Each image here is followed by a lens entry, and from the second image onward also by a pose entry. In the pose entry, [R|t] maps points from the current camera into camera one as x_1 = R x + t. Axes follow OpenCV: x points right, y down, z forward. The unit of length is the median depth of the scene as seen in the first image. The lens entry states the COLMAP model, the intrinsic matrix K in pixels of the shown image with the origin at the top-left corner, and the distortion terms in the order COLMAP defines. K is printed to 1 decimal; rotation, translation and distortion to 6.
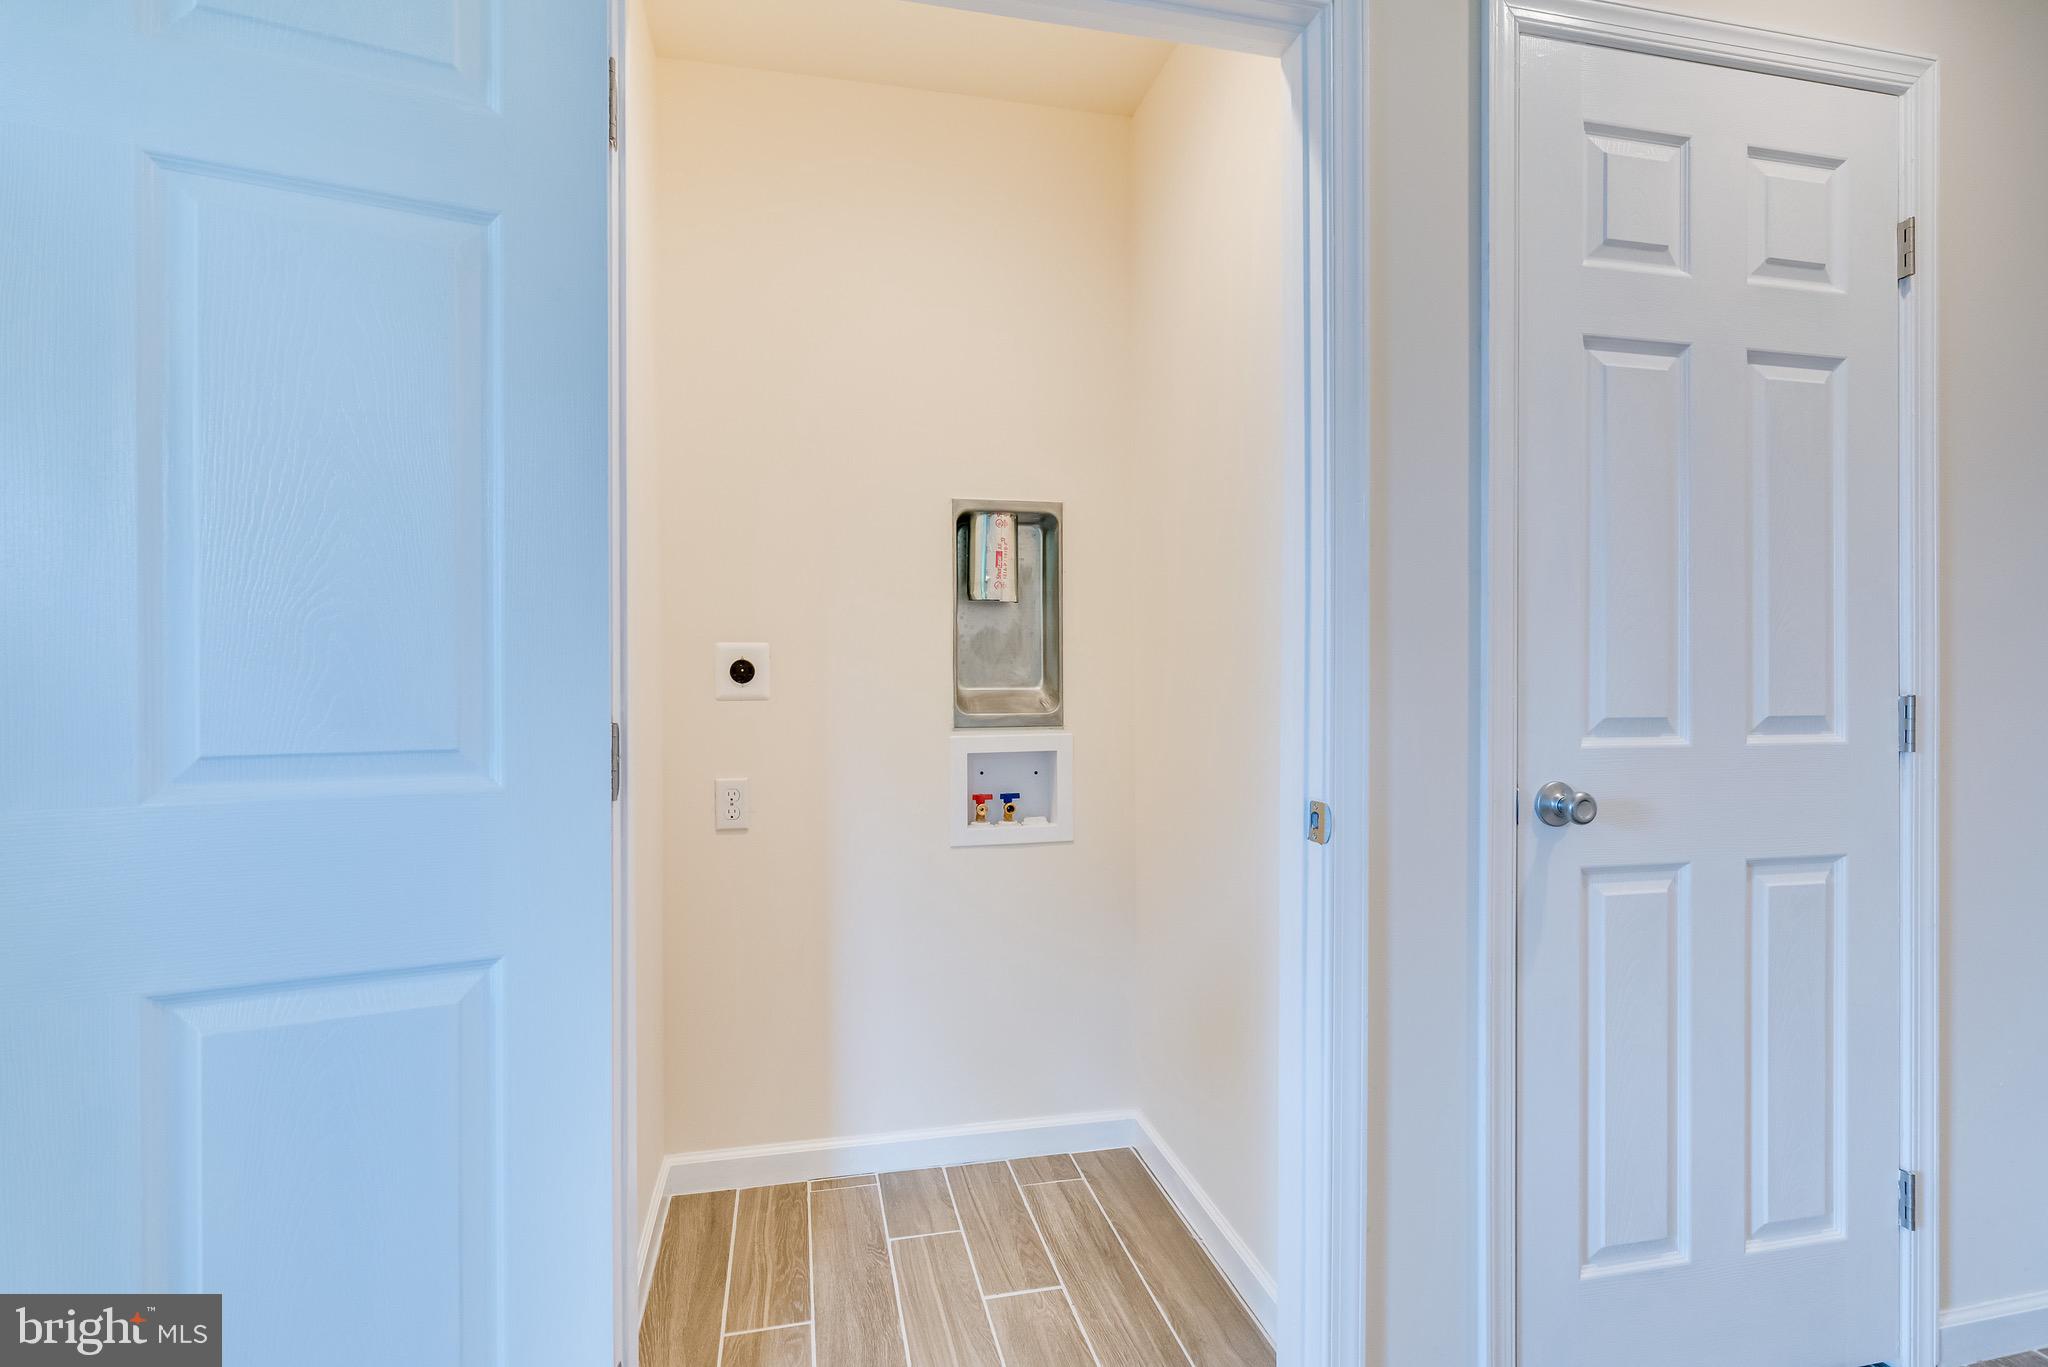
lens RADIAL K [[994.9, 0, 1022.0], [0, 994.9, 692.3], [0, 0, 1]] dist [-0.005813, 0.002586]
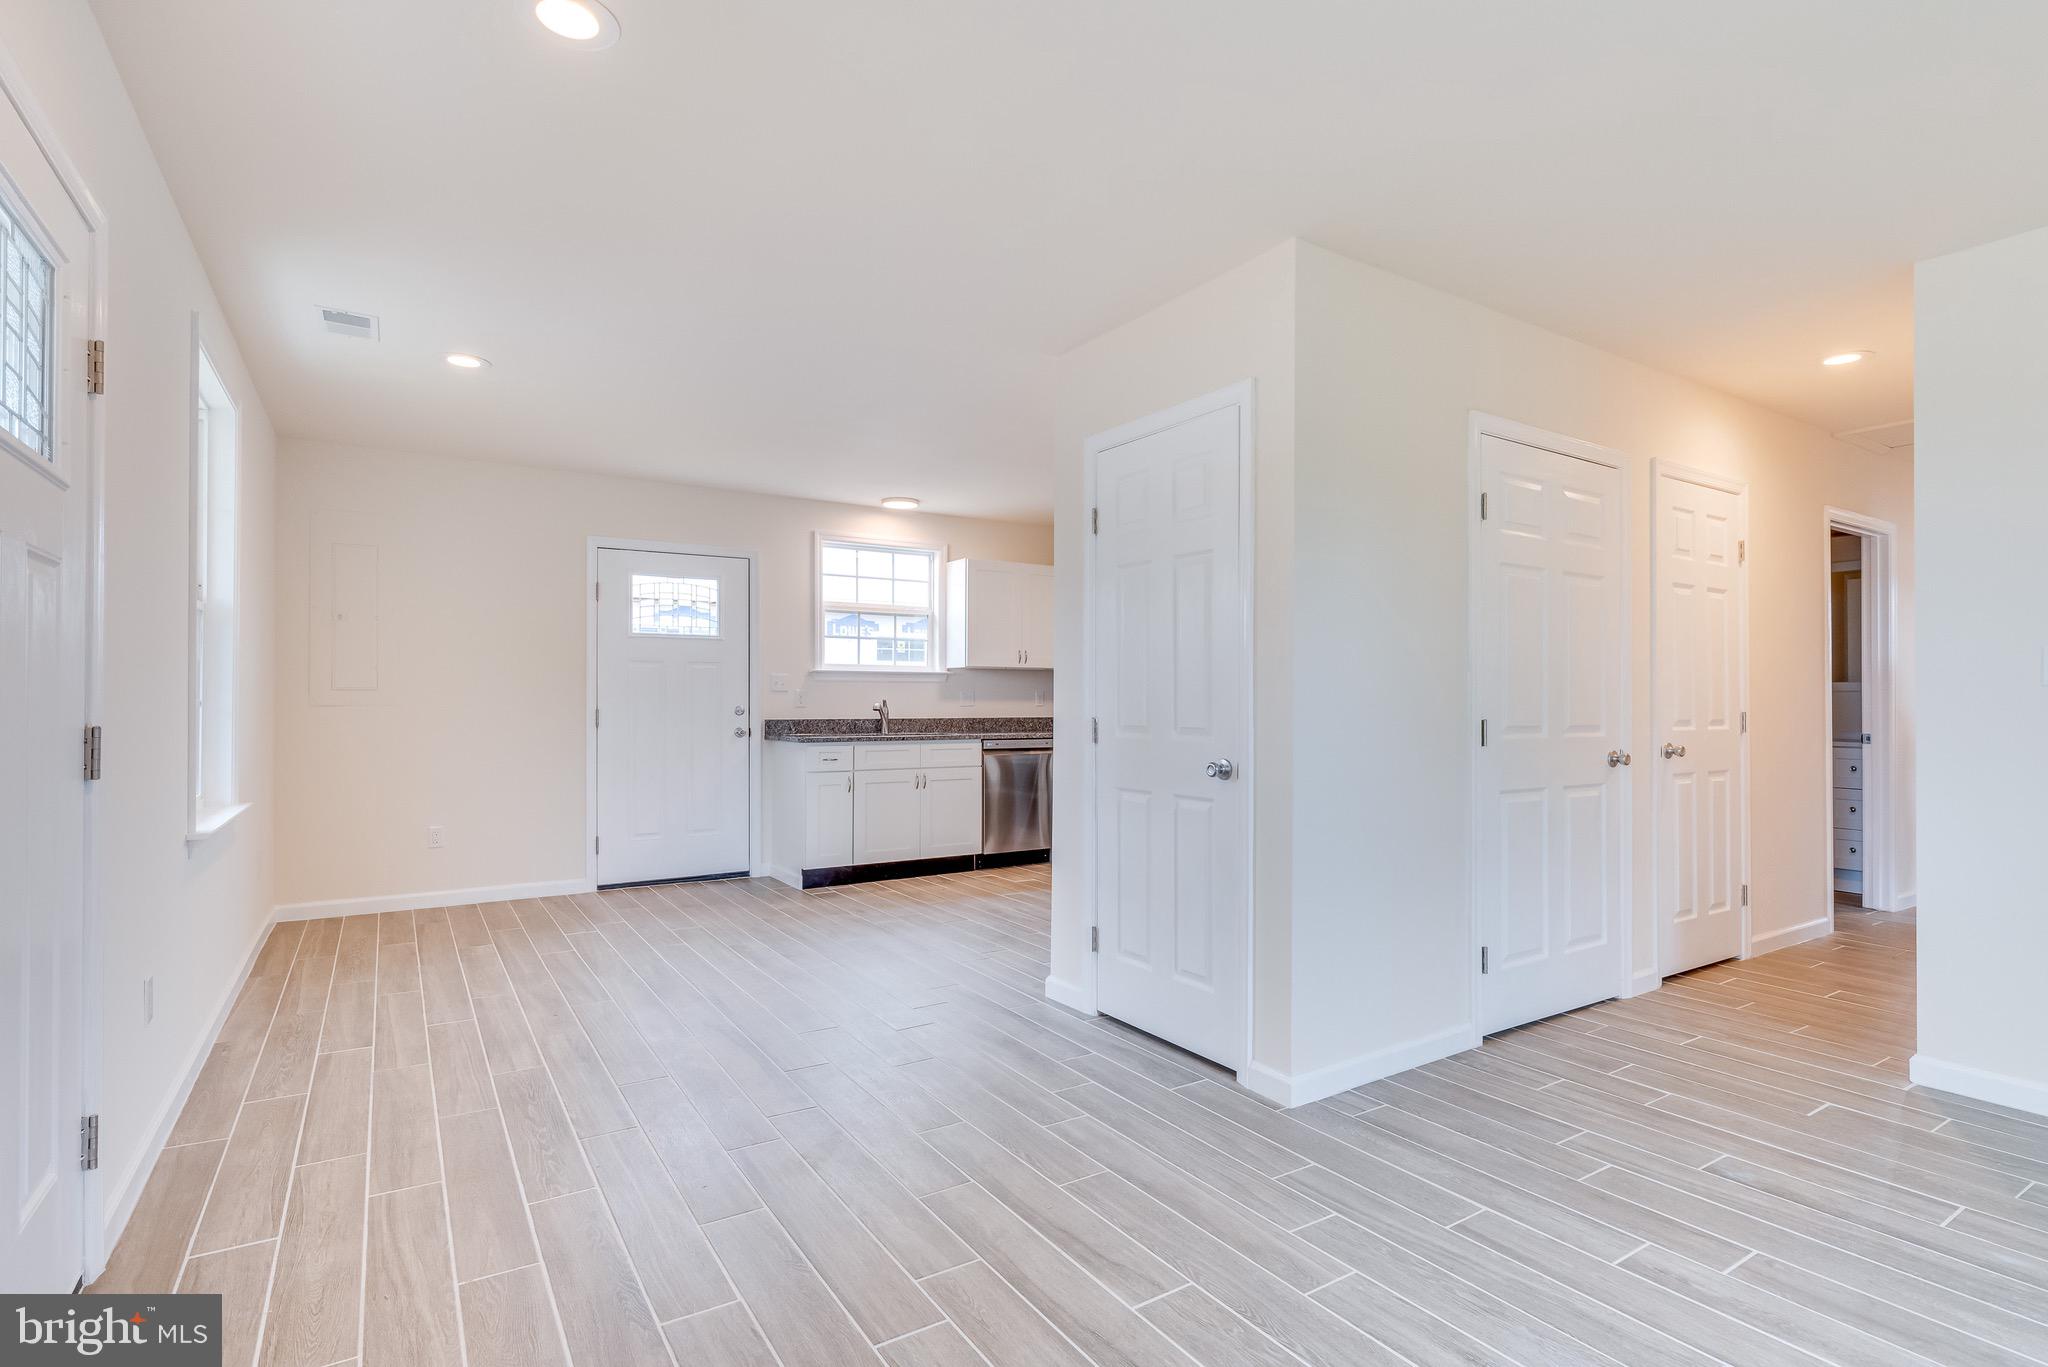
lens RADIAL K [[994.9, 0, 1021.0], [0, 994.9, 688.7], [0, 0, 1]] dist [-0.005813, 0.002586]
pose [[0.940073, 0.011761, 0.340771, -1.949122], [-0.005562, 0.999801, -0.019165, 0.001709], [-0.340928, 0.016121, 0.939951, -0.918868]]
